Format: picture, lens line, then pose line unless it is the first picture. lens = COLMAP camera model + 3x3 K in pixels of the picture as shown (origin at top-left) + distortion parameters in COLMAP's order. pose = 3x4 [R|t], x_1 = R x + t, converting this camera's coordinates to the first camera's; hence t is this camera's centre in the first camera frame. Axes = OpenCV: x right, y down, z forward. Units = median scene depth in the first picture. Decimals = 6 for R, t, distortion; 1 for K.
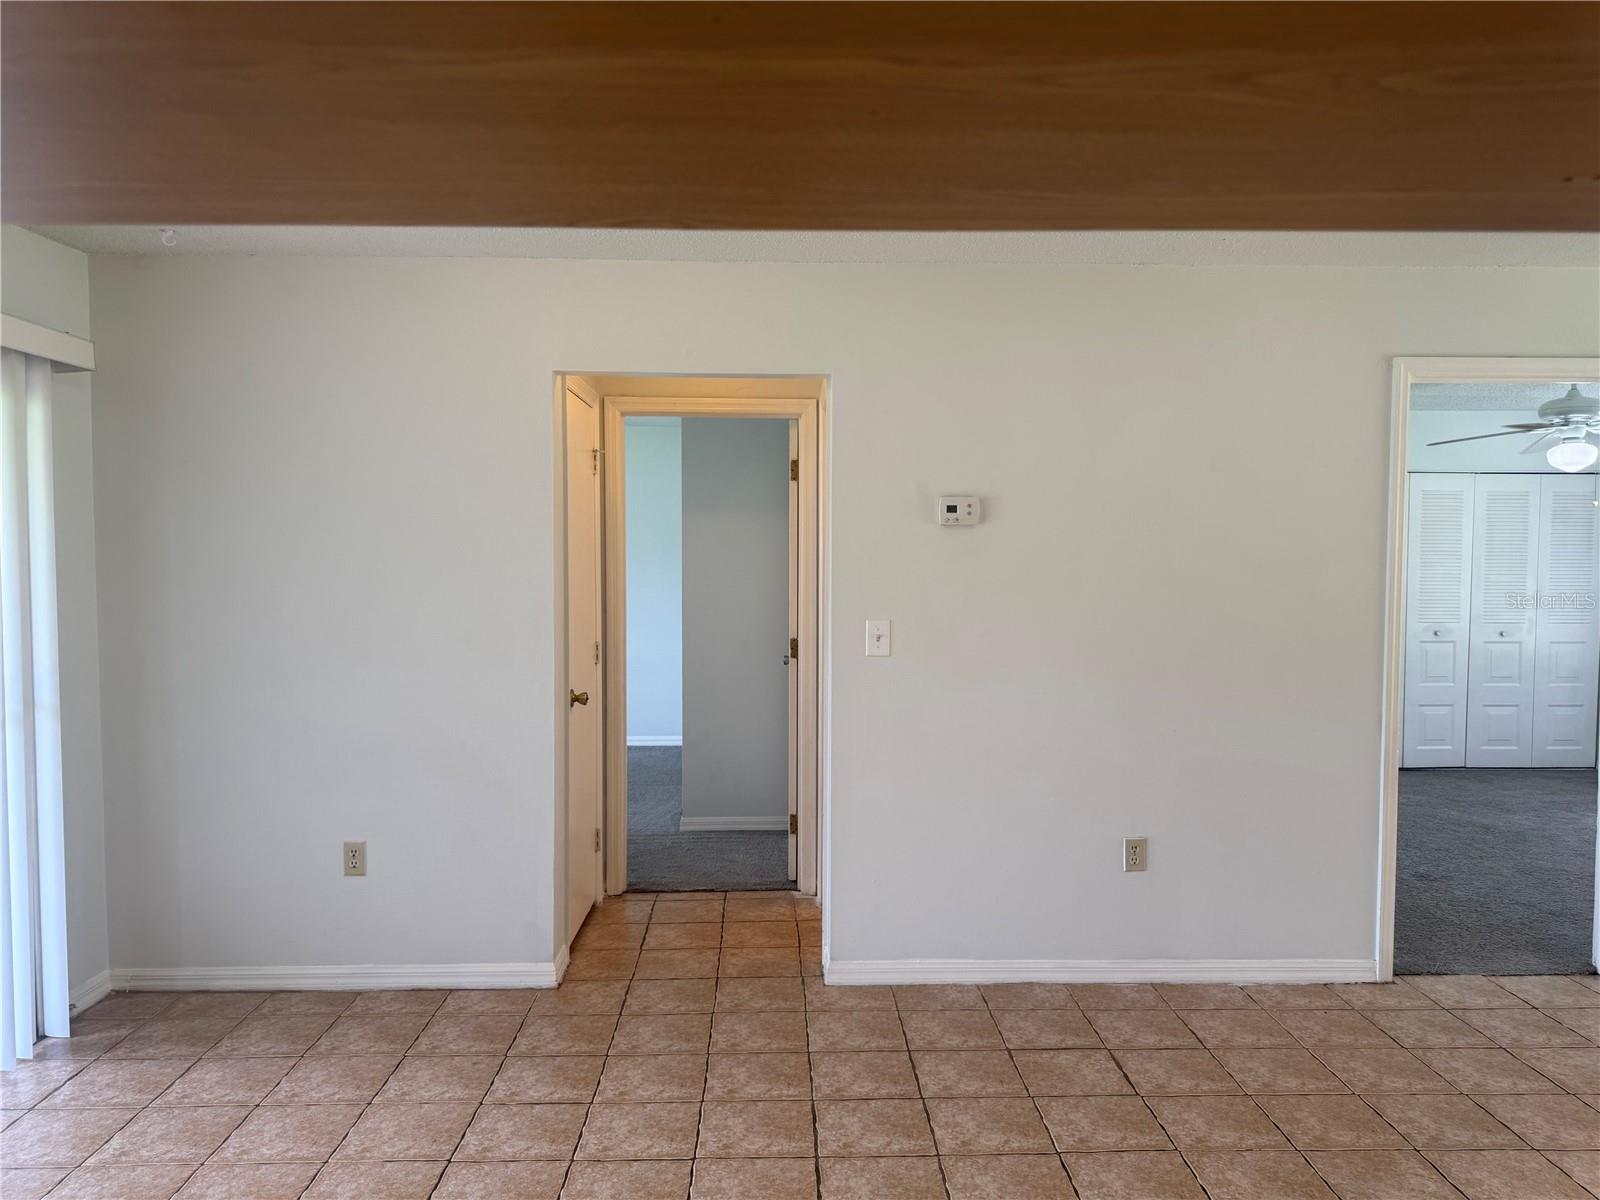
lens RADIAL K [[1135.0, 0, 814.1], [0, 1135.0, 591.0], [0, 0, 1]] dist [0.042967, -0.058263]
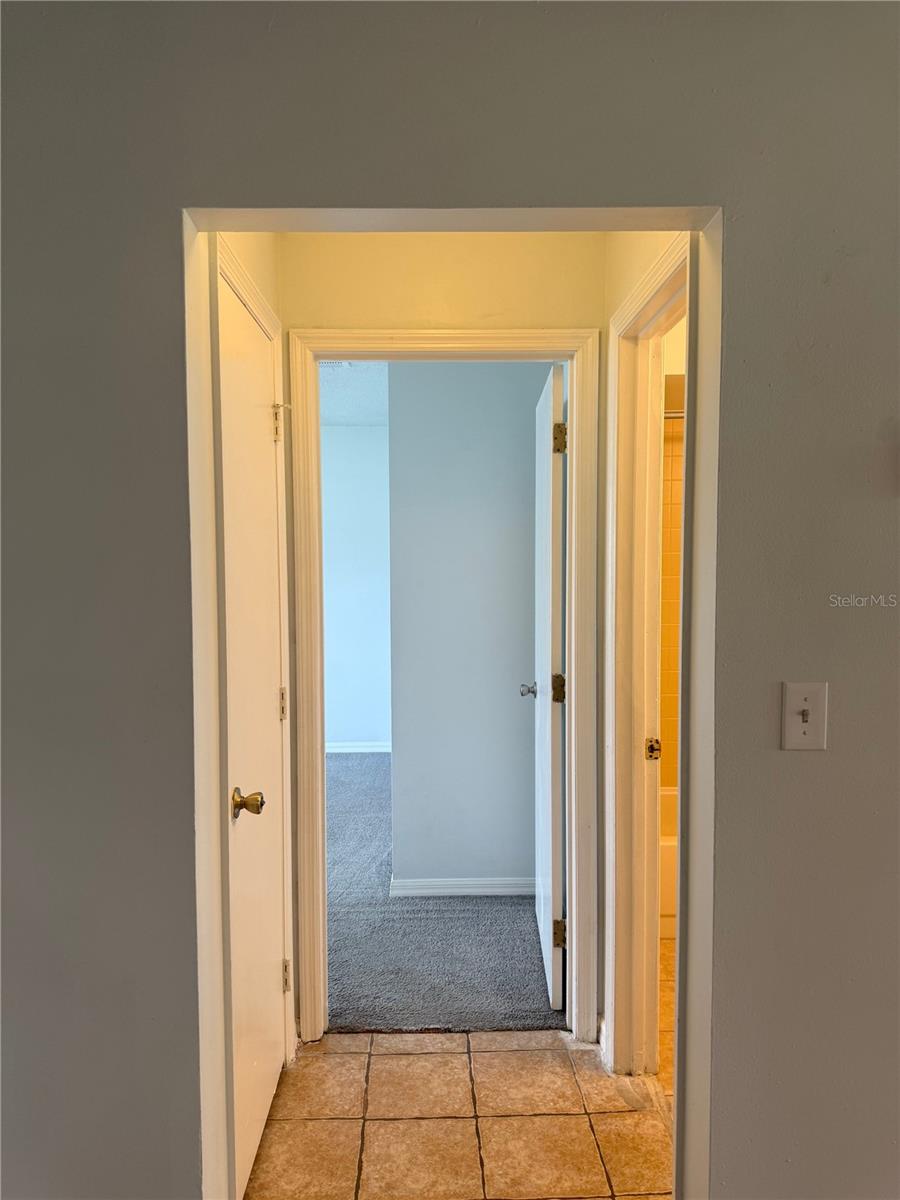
lens RADIAL K [[851.2, 0, 442.4], [0, 851.2, 605.1], [0, 0, 1]] dist [0.042967, -0.058263]
pose [[0.999756, -0.007328, -0.020850, -0.082042], [0.007656, 0.999848, 0.015694, -0.012479], [0.020732, -0.015850, 0.999659, 0.479465]]
